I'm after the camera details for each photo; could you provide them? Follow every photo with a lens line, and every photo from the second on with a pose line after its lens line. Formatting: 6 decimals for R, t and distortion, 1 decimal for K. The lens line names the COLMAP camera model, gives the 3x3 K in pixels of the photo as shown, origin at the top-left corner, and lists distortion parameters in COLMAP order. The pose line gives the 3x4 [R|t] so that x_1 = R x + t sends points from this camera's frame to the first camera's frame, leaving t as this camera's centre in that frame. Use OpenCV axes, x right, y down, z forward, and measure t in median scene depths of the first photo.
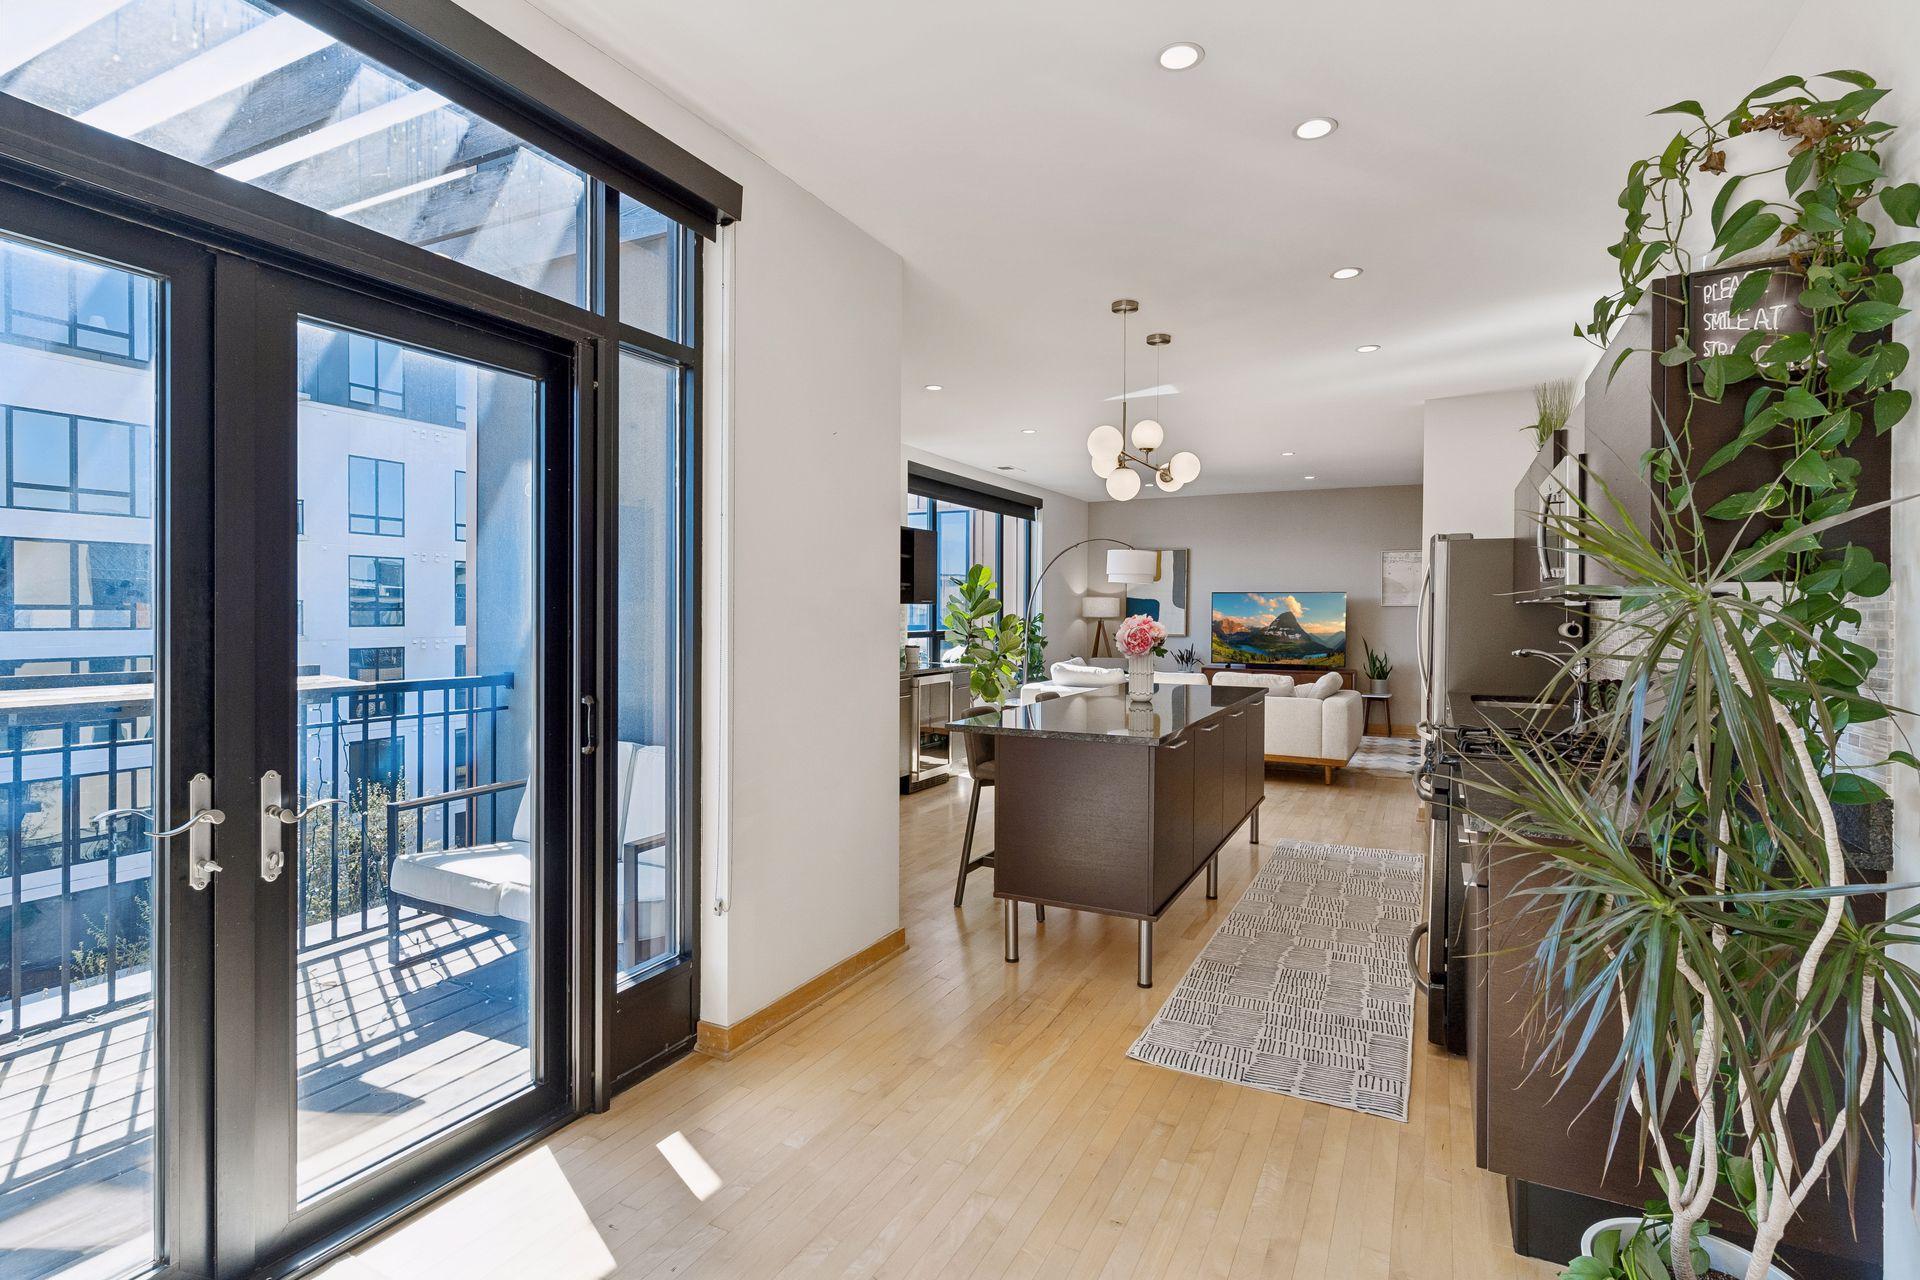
lens RADIAL K [[924.9, 0, 969.0], [0, 924.9, 619.4], [0, 0, 1]] dist [0.006529, -0.000093]
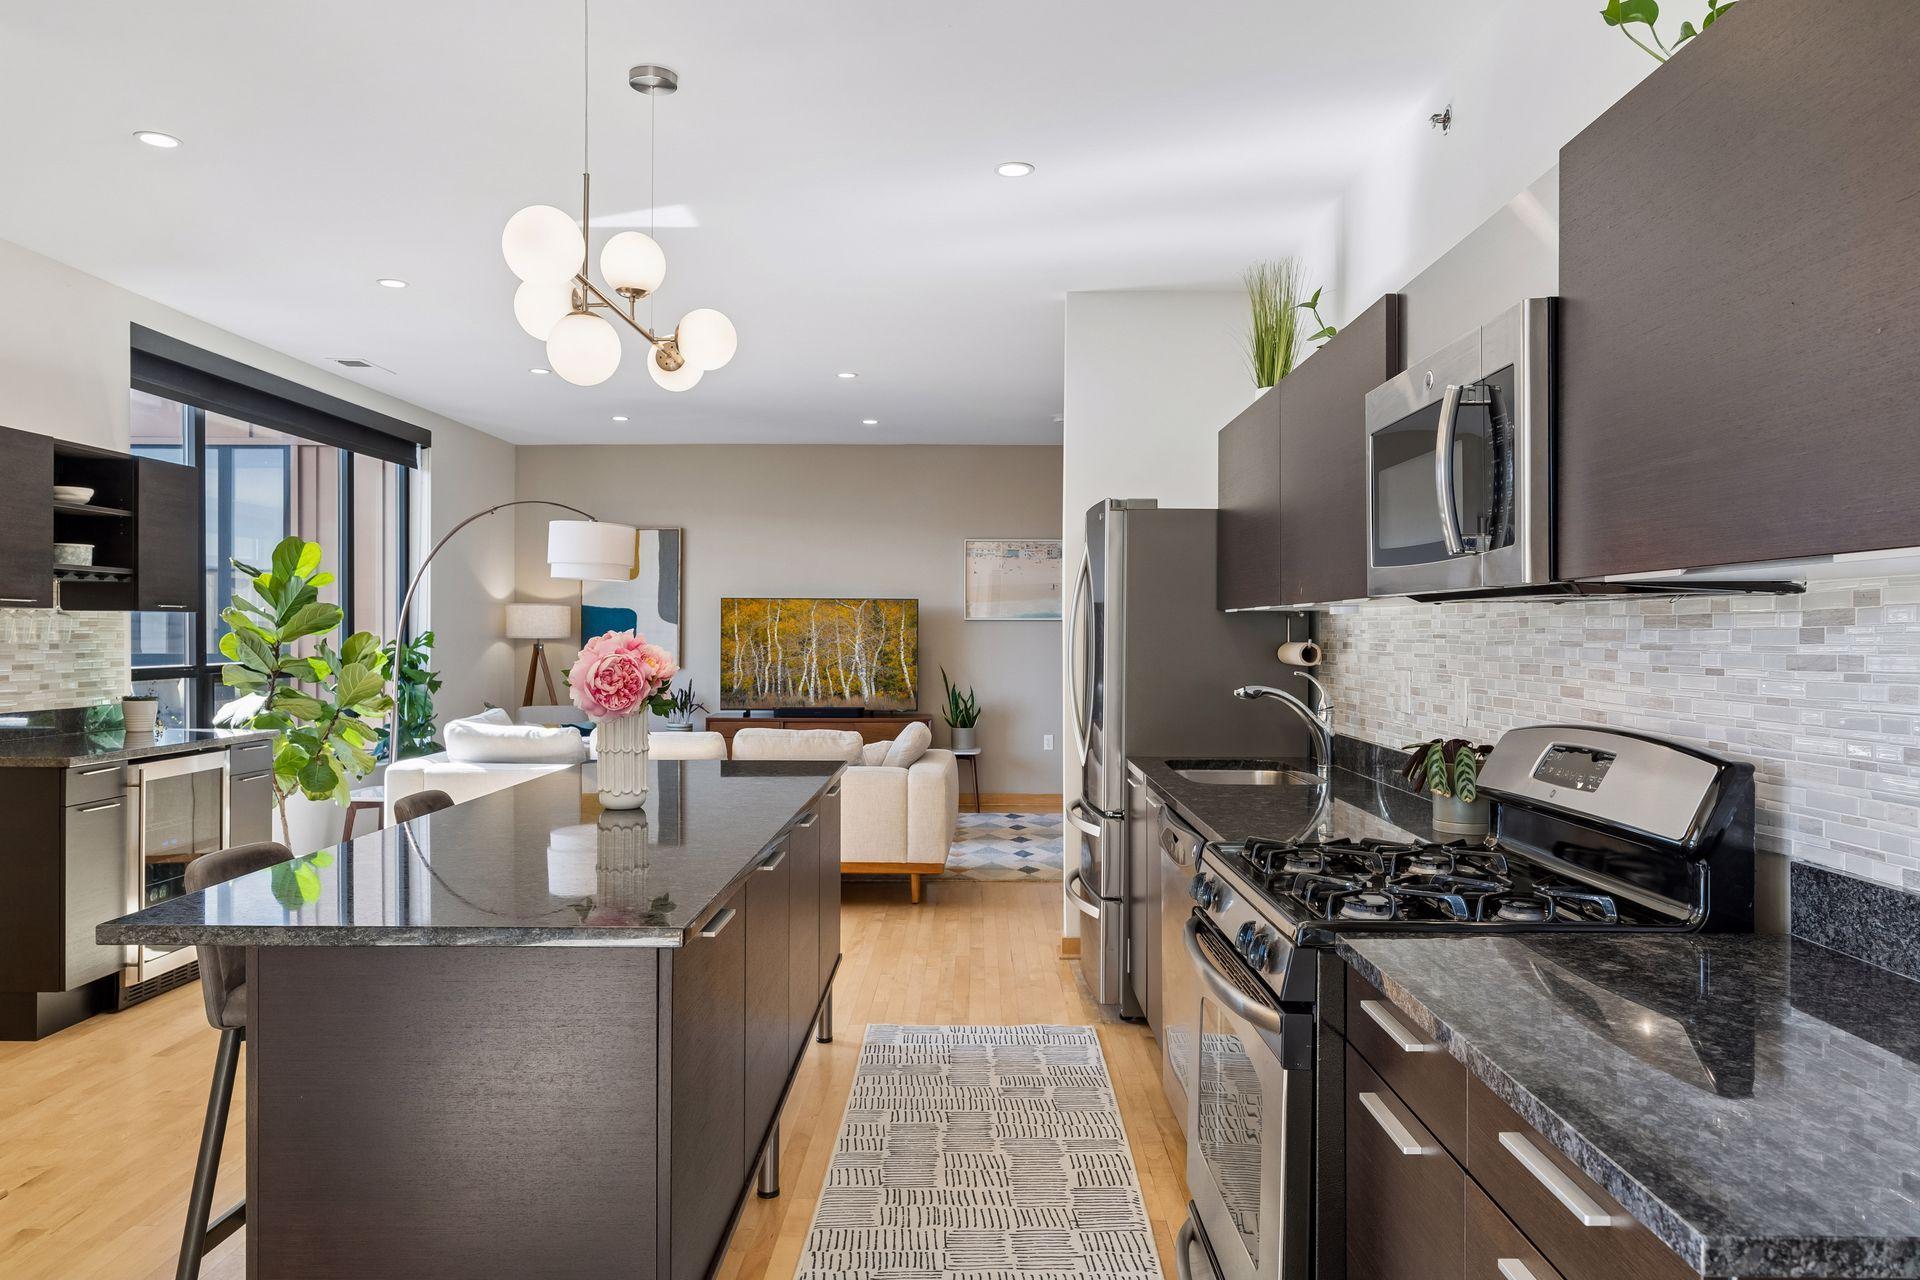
lens RADIAL K [[1310.1, 0, 959.1], [0, 1310.1, 638.1], [0, 0, 1]] dist [0.004749, -0.000977]
pose [[0.899985, -0.004258, 0.435900, 0.025321], [0.005345, 0.999985, -0.001266, 0.000313], [-0.435888, 0.003469, 0.899994, 0.170089]]
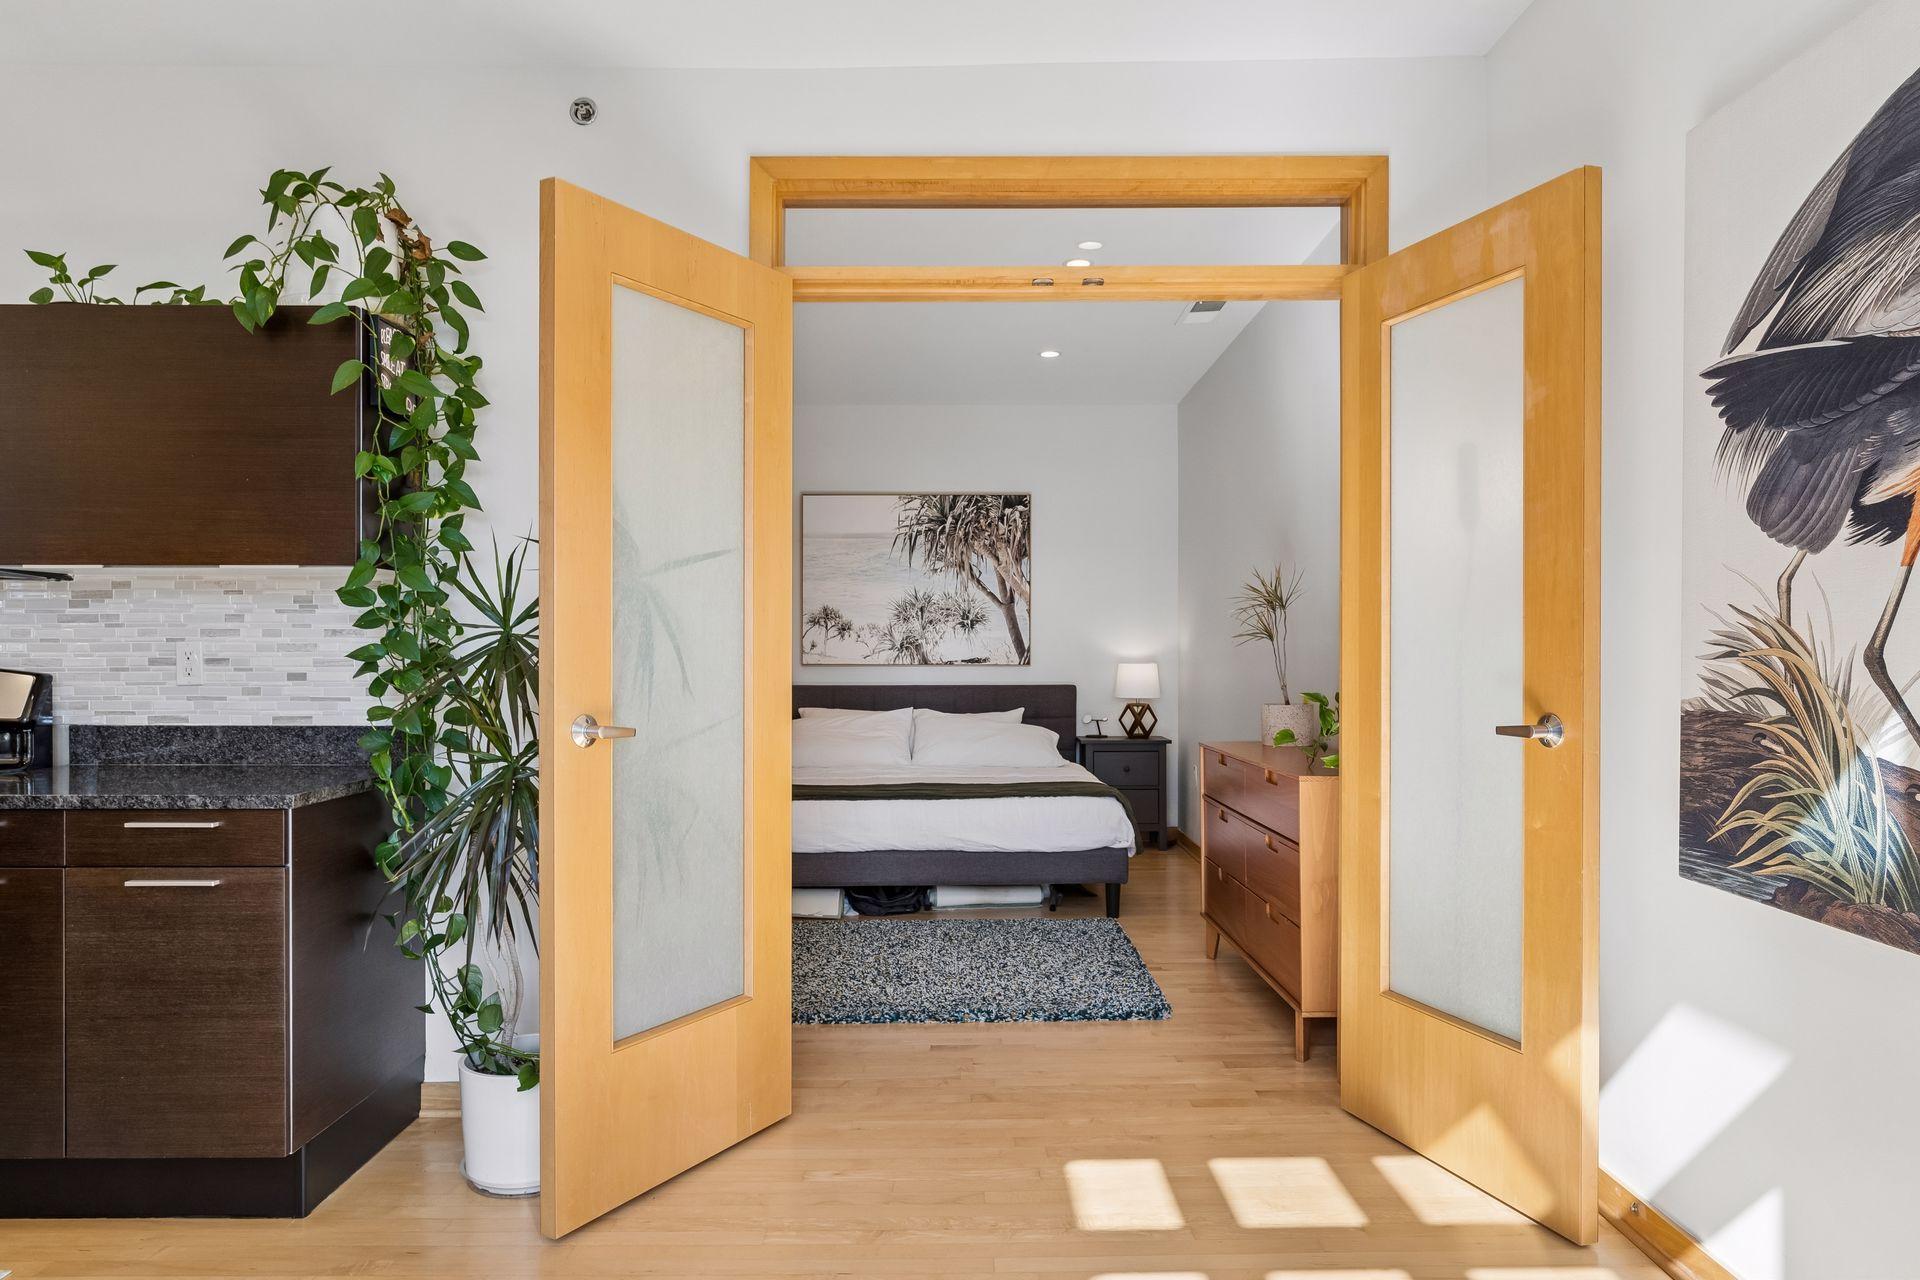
lens RADIAL K [[1175.6, 0, 965.4], [0, 1175.6, 653.1], [0, 0, 1]] dist [-0.003944, 0.001959]
pose [[-0.454574, -0.007872, 0.890674, -0.210351], [0.003458, 0.999938, 0.010603, 0.013274], [-0.890702, 0.007899, -0.454519, 0.226789]]
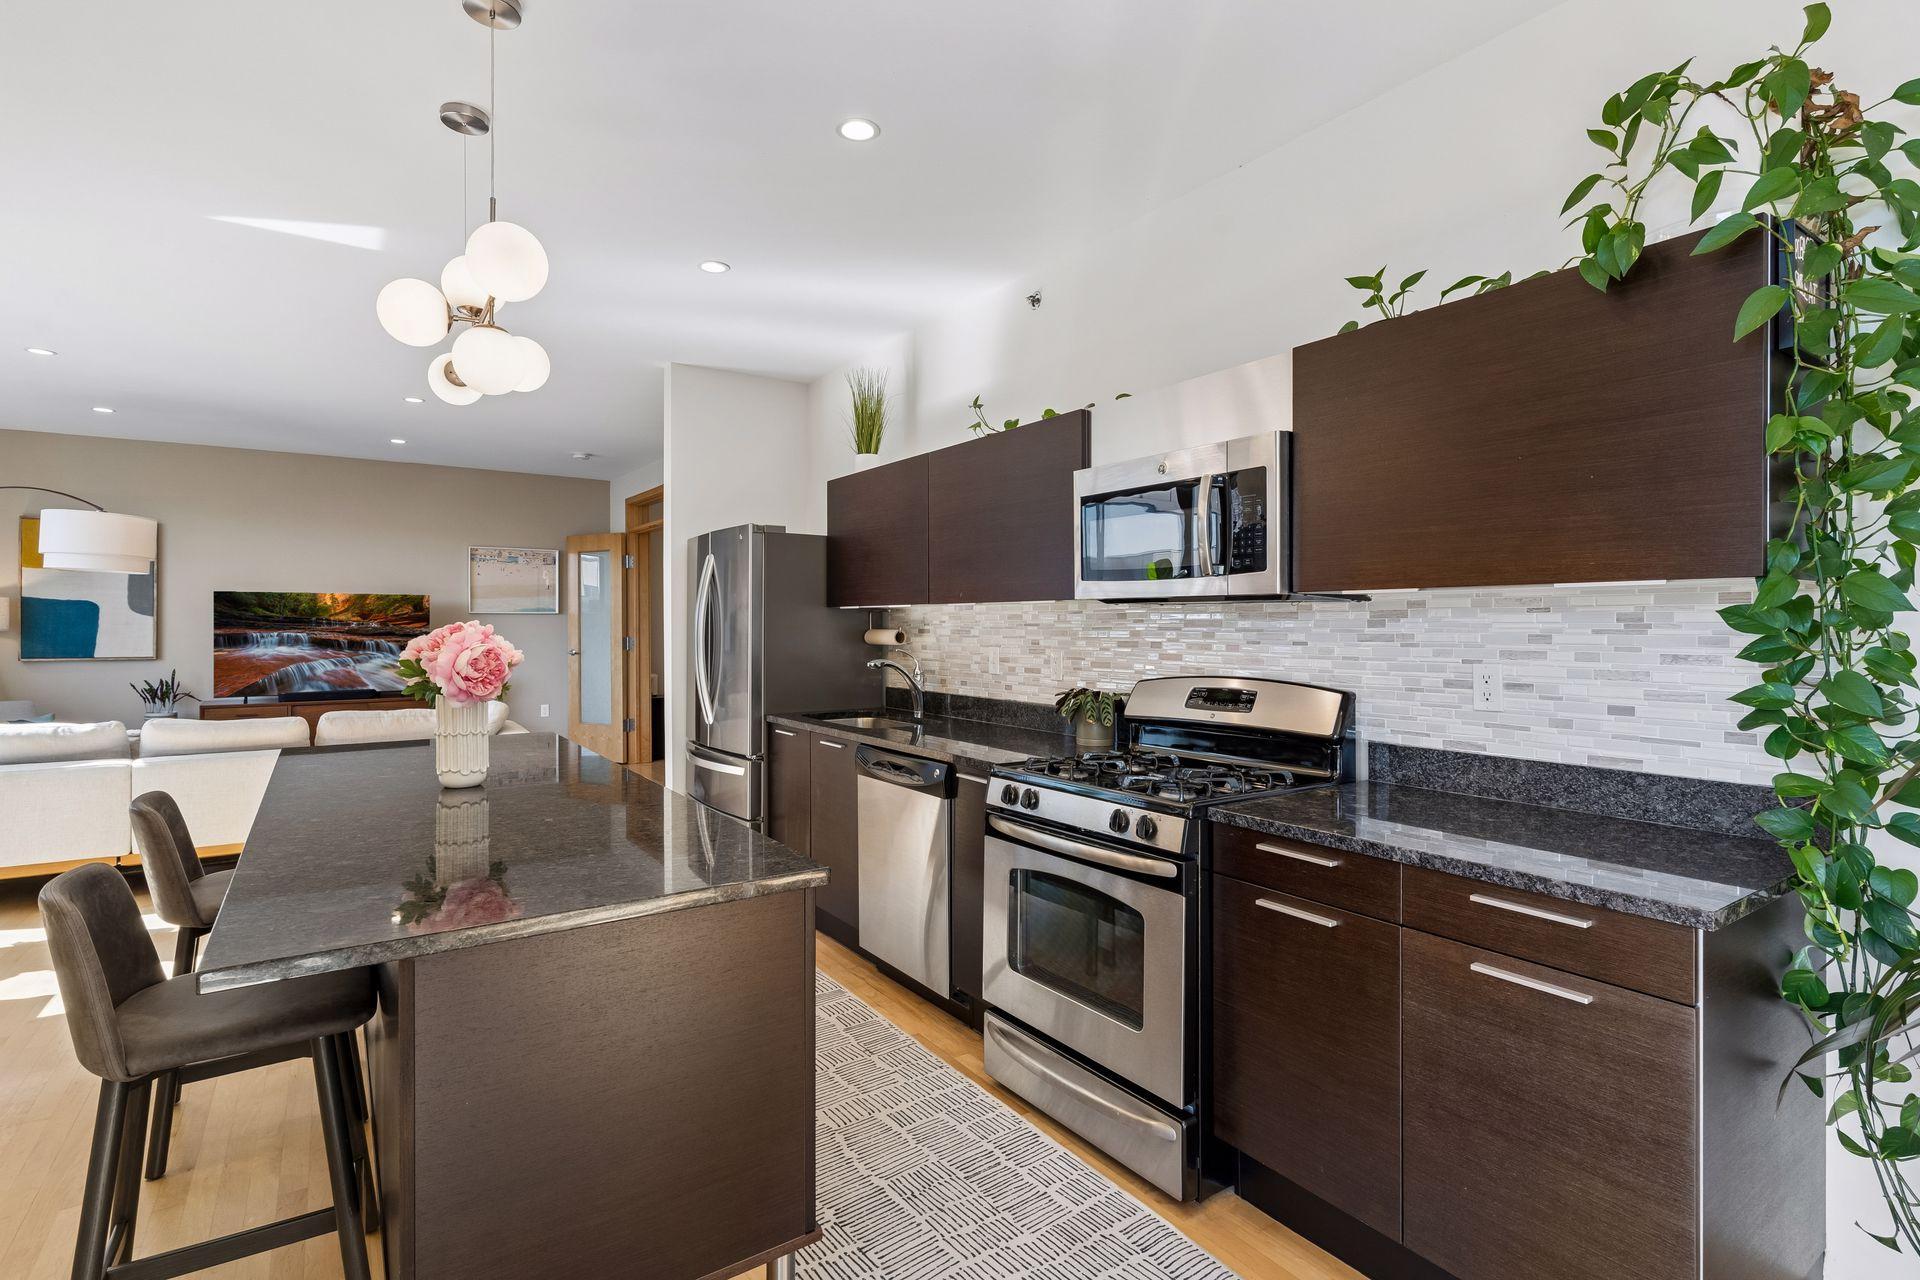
lens RADIAL K [[924.9, 0, 958.9], [0, 924.9, 625.0], [0, 0, 1]] dist [0.006529, -0.000093]
pose [[0.492158, -0.006794, 0.870479, -0.077875], [0.010426, 0.999944, 0.001910, -0.001067], [-0.870443, 0.008136, 0.492201, 0.278584]]
